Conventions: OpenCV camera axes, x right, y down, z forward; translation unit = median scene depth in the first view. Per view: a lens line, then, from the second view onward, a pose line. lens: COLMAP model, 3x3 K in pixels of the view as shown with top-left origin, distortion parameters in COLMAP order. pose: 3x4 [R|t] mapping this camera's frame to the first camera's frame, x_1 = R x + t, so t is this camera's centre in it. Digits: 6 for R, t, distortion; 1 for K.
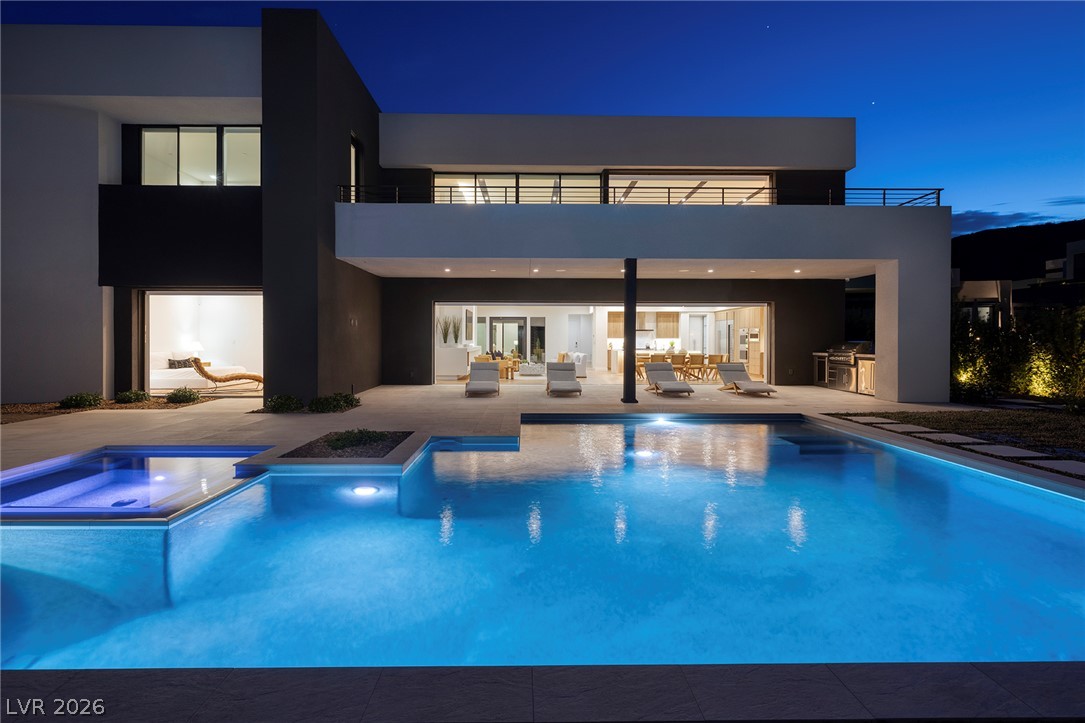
lens RADIAL K [[484.5, 0, 542.5], [0, 484.5, 361.5], [0, 0, 1]] dist [-0.017155, 0.000012]
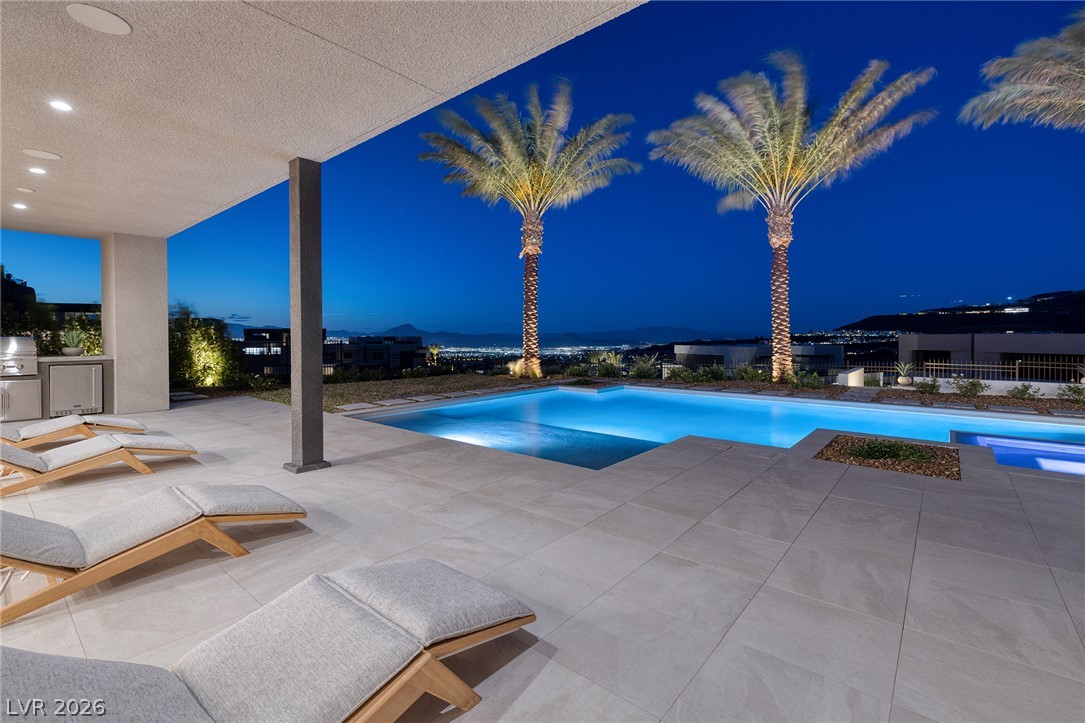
lens RADIAL K [[480.0, 0, 558.0], [0, 480.0, 338.7], [0, 0, 1]] dist [0.002440, -0.000228]
pose [[-0.766349, -0.005021, 0.642404, -0.263090], [0.029231, 0.998661, 0.042676, -0.047732], [-0.641759, 0.051483, -0.765177, 1.044366]]
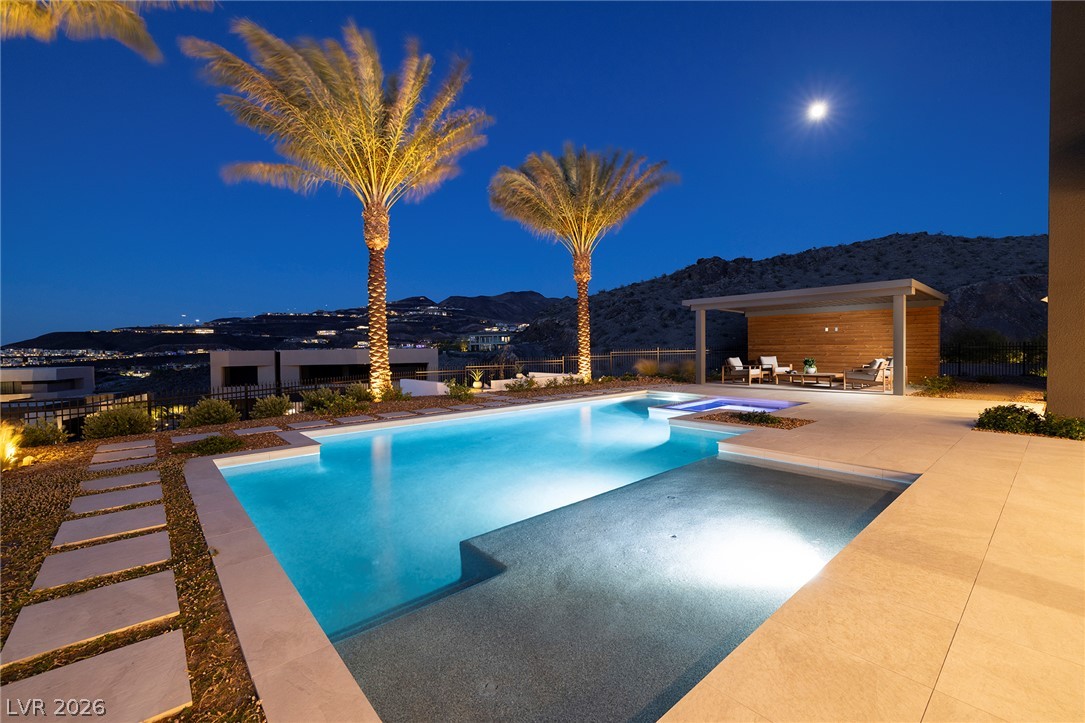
lens RADIAL K [[455.8, 0, 550.4], [0, 455.8, 353.4], [0, 0, 1]] dist [0.000758, 0.000208]
pose [[-0.758120, 0.017702, -0.651875, 0.426937], [-0.016713, 0.998776, 0.046558, -0.032597], [0.651901, 0.046191, -0.756896, 0.807126]]
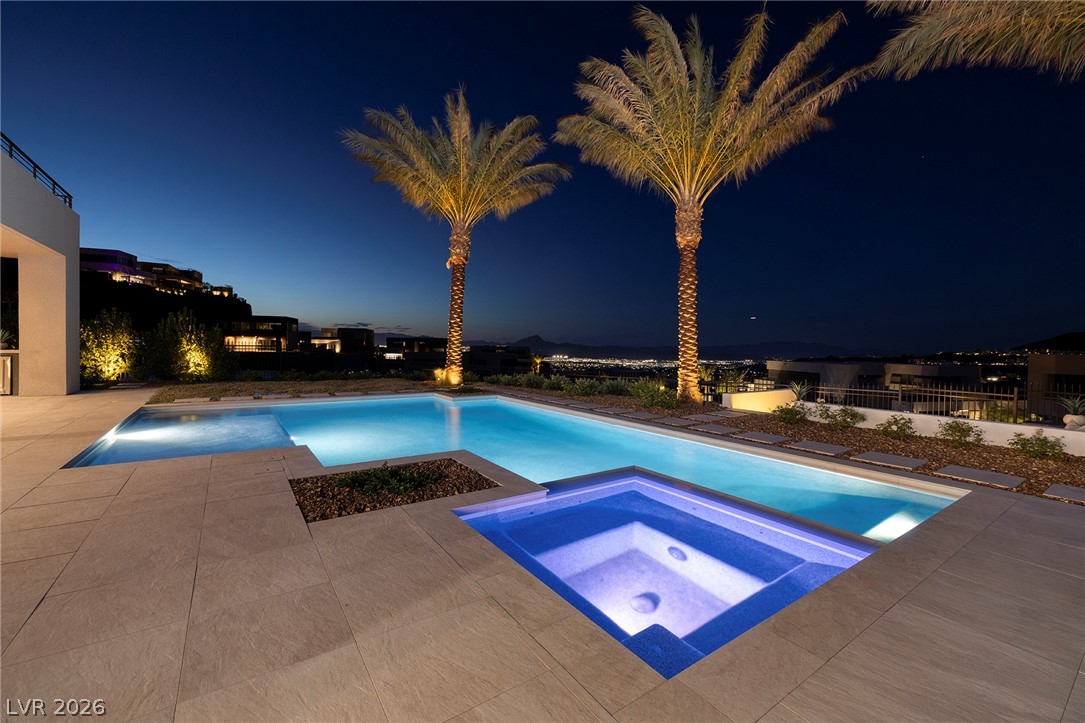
lens RADIAL K [[455.8, 0, 550.4], [0, 455.8, 353.4], [0, 0, 1]] dist [0.000758, 0.000208]
pose [[-0.566301, -0.024679, 0.823829, -0.559525], [0.018252, 0.998931, 0.042471, -0.024836], [-0.823996, 0.039088, -0.565245, 0.609049]]
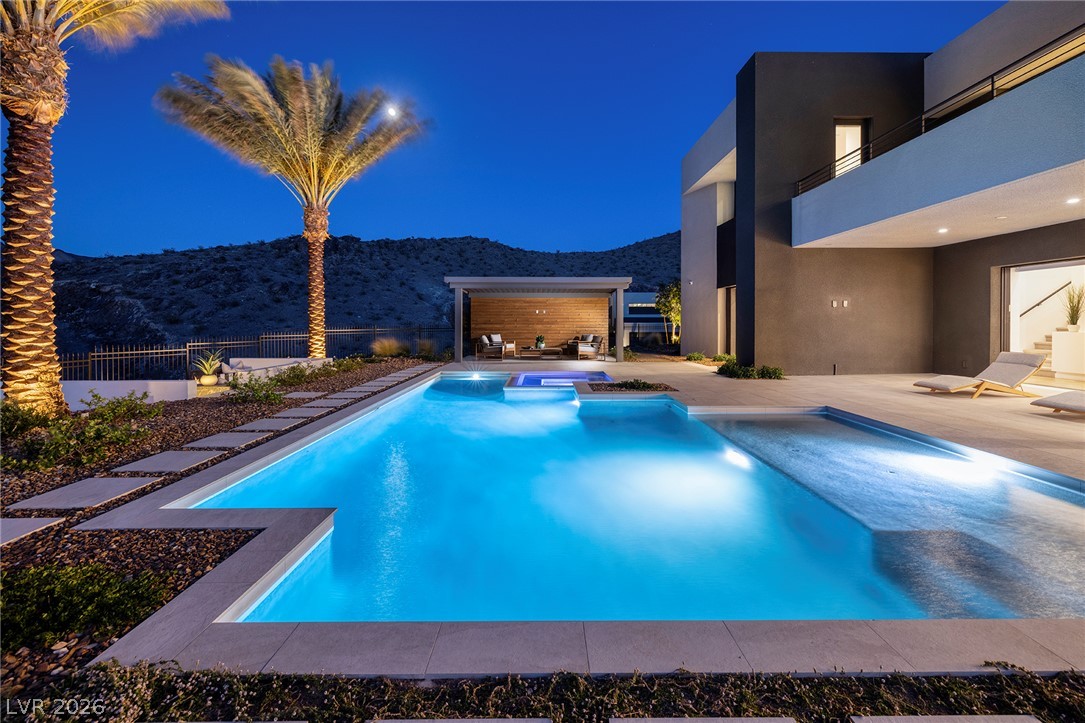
lens RADIAL K [[457.2, 0, 543.9], [0, 457.2, 322.7], [0, 0, 1]] dist [0.001433, 0.000272]
pose [[-0.008785, -0.003378, -0.999956, 0.548942], [-0.044686, 0.998997, -0.002982, -0.012170], [0.998962, 0.044658, -0.008927, 0.373041]]
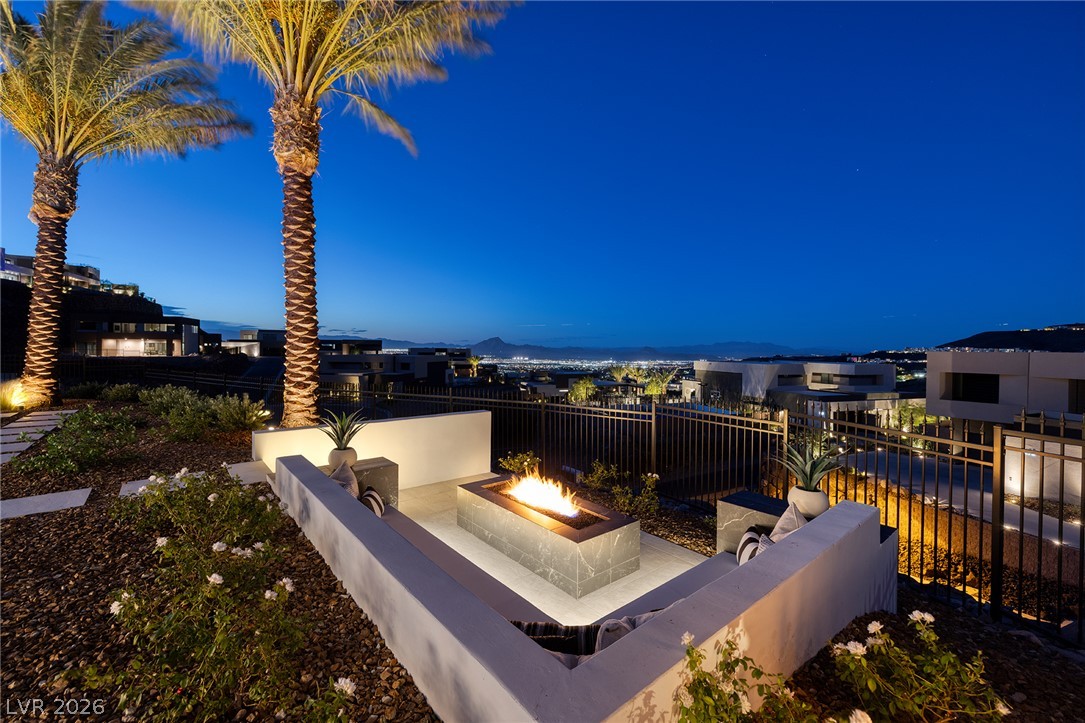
lens RADIAL K [[455.8, 0, 550.4], [0, 455.8, 353.4], [0, 0, 1]] dist [0.000758, 0.000208]
pose [[-0.636404, -0.016573, 0.771178, -0.563330], [0.023301, 0.998900, 0.040695, 0.004231], [-0.771004, 0.043867, -0.635318, -0.049702]]
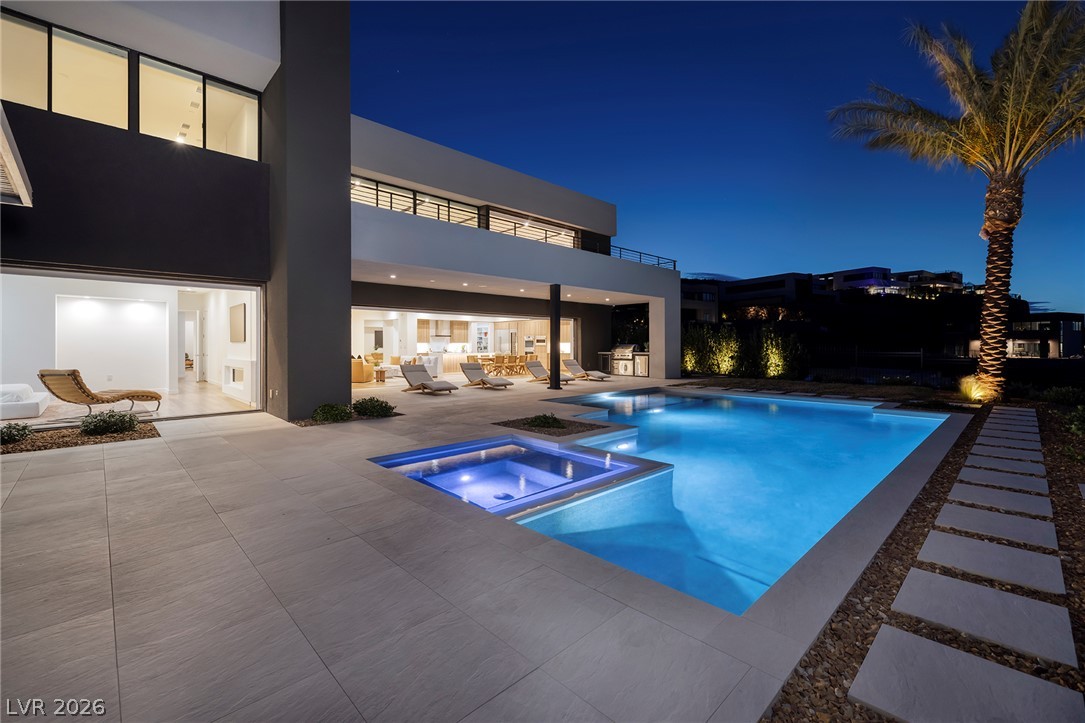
lens RADIAL K [[461.9, 0, 544.4], [0, 461.9, 344.1], [0, 0, 1]] dist [0.000697, 0.000142]
pose [[0.729442, -0.000551, 0.684043, -0.633454], [0.032490, 0.998899, -0.033843, -0.000778], [-0.683271, 0.046911, 0.728657, 0.066019]]
